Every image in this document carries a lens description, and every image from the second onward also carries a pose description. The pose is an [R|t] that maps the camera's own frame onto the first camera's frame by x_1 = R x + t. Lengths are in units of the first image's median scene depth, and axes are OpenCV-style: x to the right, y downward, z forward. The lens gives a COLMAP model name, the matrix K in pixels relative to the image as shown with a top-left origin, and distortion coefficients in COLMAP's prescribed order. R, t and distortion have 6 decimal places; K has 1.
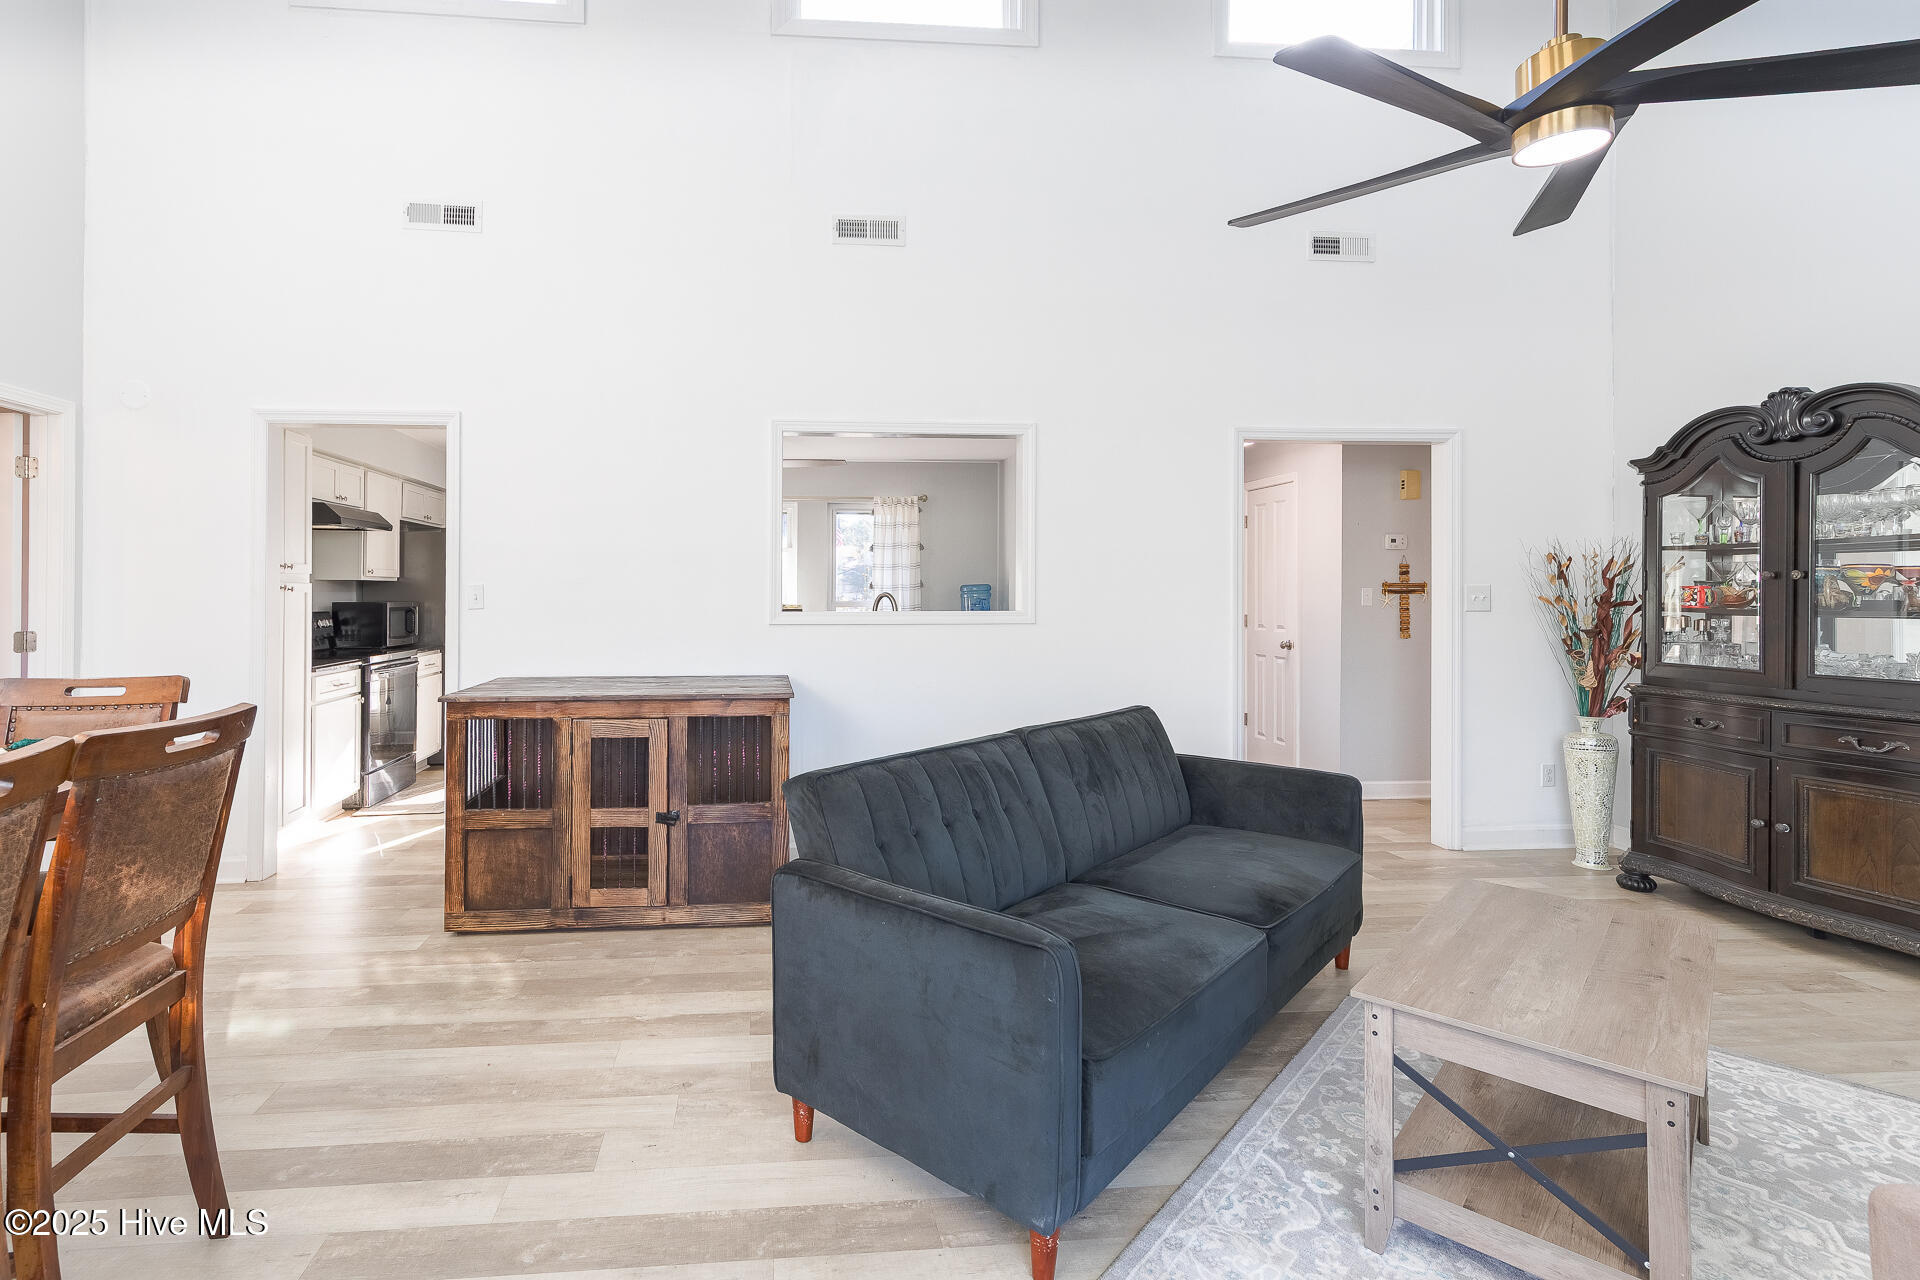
lens RADIAL K [[892.0, 0, 907.7], [0, 892.0, 593.3], [0, 0, 1]] dist [0.005618, 0.001597]
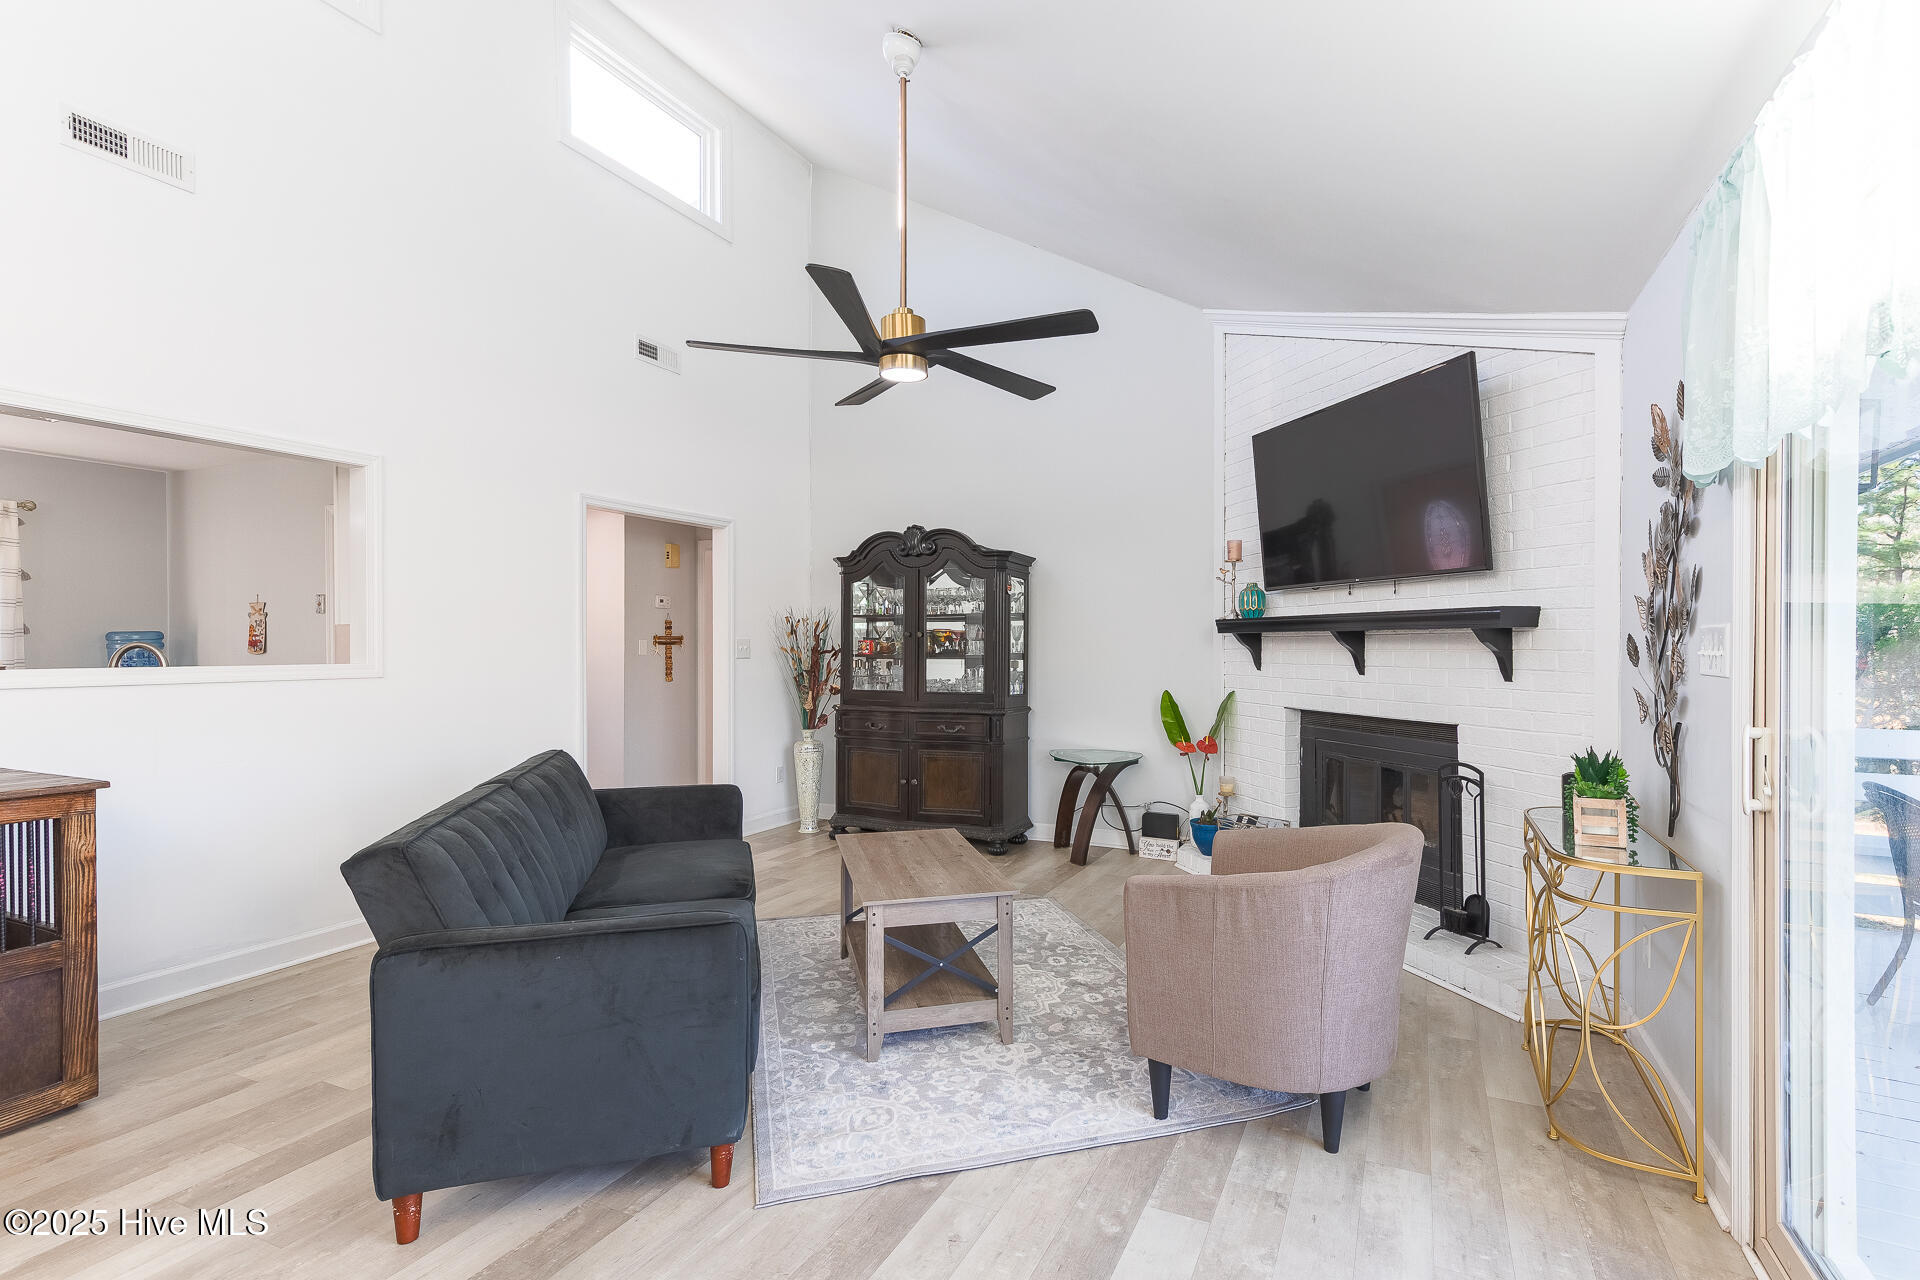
lens RADIAL K [[892.0, 0, 966.8], [0, 892.0, 658.2], [0, 0, 1]] dist [0.005618, 0.001597]
pose [[0.521285, -0.010908, 0.853313, -0.369886], [-0.002678, 0.999892, 0.014417, -0.000014], [-0.853379, -0.009800, 0.521199, 0.023989]]
